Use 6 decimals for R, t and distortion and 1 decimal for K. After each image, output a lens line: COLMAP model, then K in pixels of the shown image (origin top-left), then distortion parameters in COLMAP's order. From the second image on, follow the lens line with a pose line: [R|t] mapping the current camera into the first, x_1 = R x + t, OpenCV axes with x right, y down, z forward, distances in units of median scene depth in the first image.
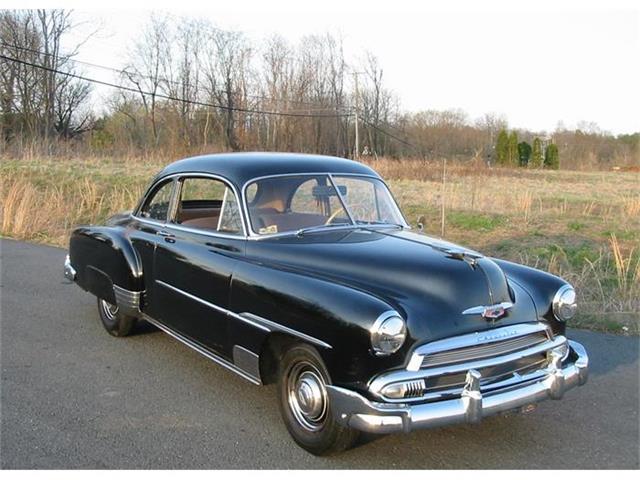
lens RADIAL K [[691.0, 0, 306.9], [0, 691.0, 240.1], [0, 0, 1]] dist [-0.124958, 0.016667]
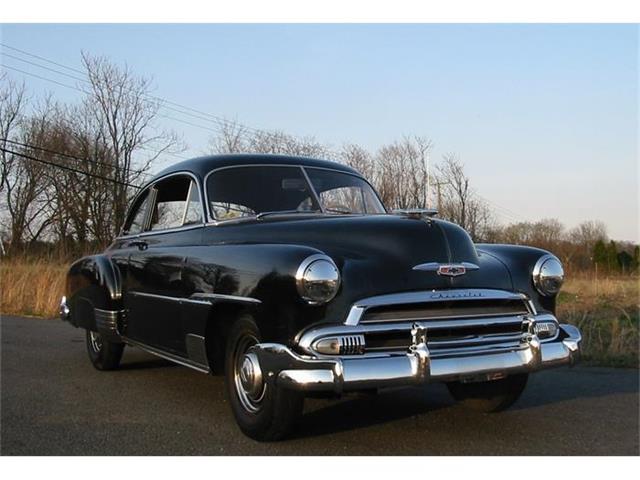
lens RADIAL K [[728.3, 0, 334.7], [0, 728.3, 239.3], [0, 0, 1]] dist [-0.118425, 0.018315]
pose [[0.996795, -0.034742, -0.072066, 0.185818], [0.022577, 0.986332, -0.163218, 0.211013], [0.076752, 0.161067, 0.983955, 0.046476]]
